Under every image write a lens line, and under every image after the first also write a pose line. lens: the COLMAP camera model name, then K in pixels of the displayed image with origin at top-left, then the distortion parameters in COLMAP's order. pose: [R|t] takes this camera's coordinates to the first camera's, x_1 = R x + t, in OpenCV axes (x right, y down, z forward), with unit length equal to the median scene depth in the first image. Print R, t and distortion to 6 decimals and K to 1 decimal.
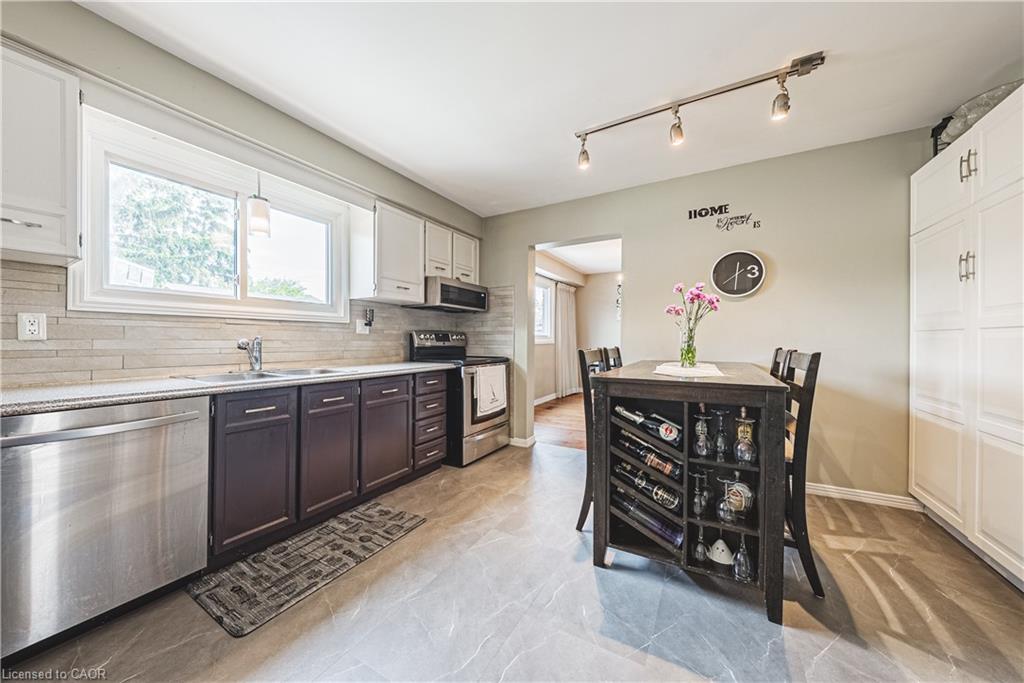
lens RADIAL K [[359.2, 0, 521.7], [0, 359.2, 338.6], [0, 0, 1]] dist [0.002414, -0.000309]
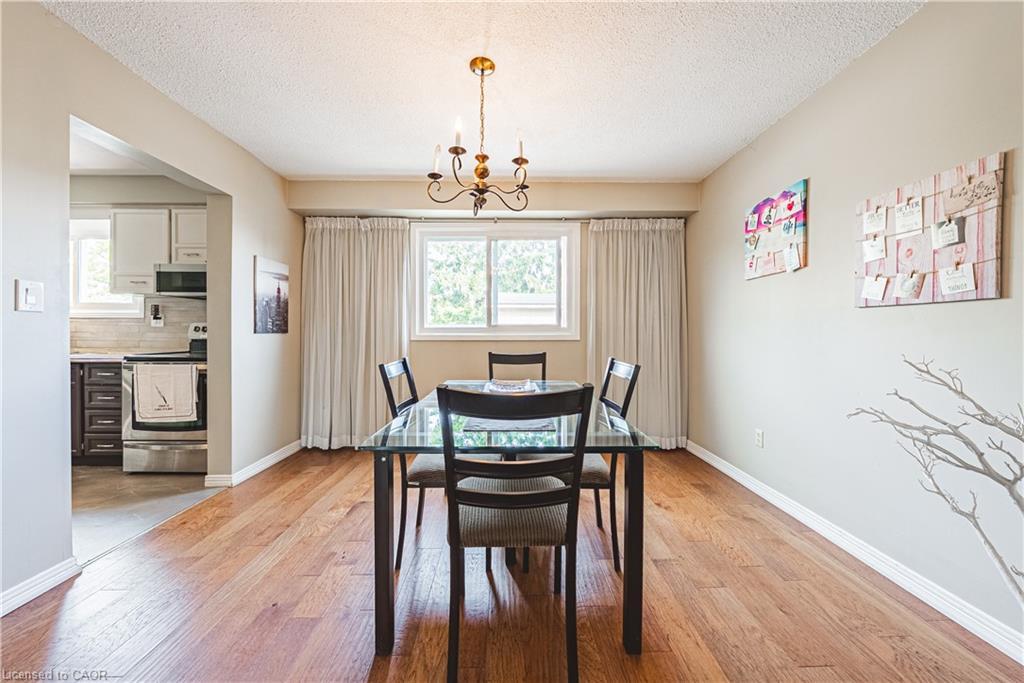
lens RADIAL K [[359.2, 0, 507.6], [0, 359.2, 335.0], [0, 0, 1]] dist [0.002414, -0.000309]
pose [[0.479304, 0.009612, -0.877596, 1.170472], [0.002392, 0.999922, 0.012258, 0.002902], [0.877646, -0.007974, 0.479244, 1.522231]]
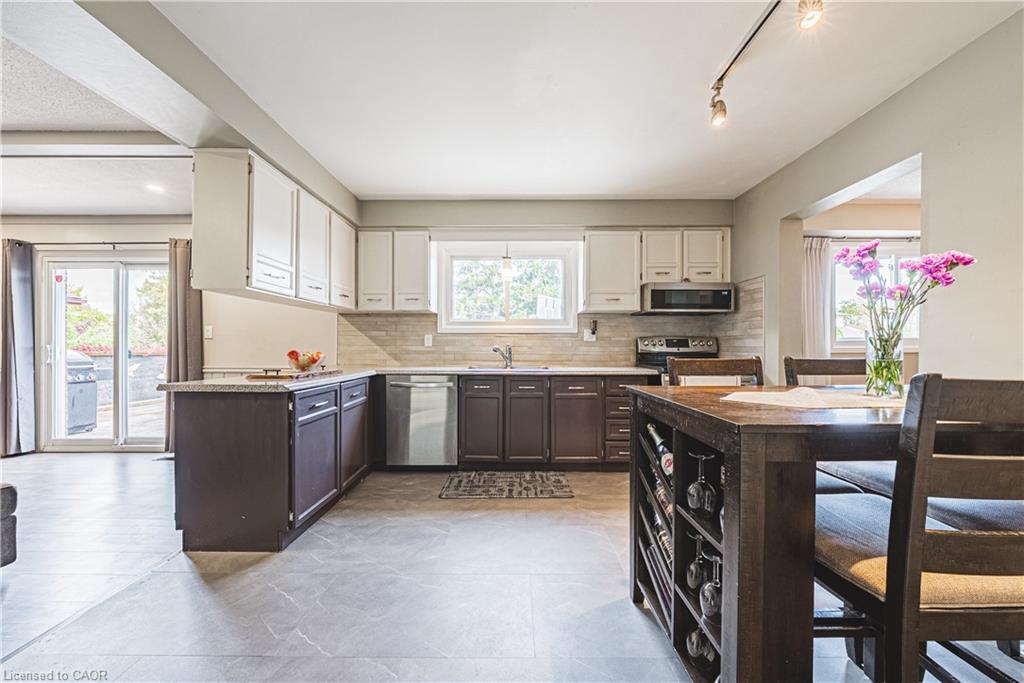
lens RADIAL K [[359.2, 0, 508.2], [0, 359.2, 346.8], [0, 0, 1]] dist [0.002414, -0.000309]
pose [[0.470693, -0.003232, -0.882291, 0.530432], [0.004406, 0.999989, -0.001313, 0.006755], [0.882286, -0.003270, 0.470702, 0.197292]]
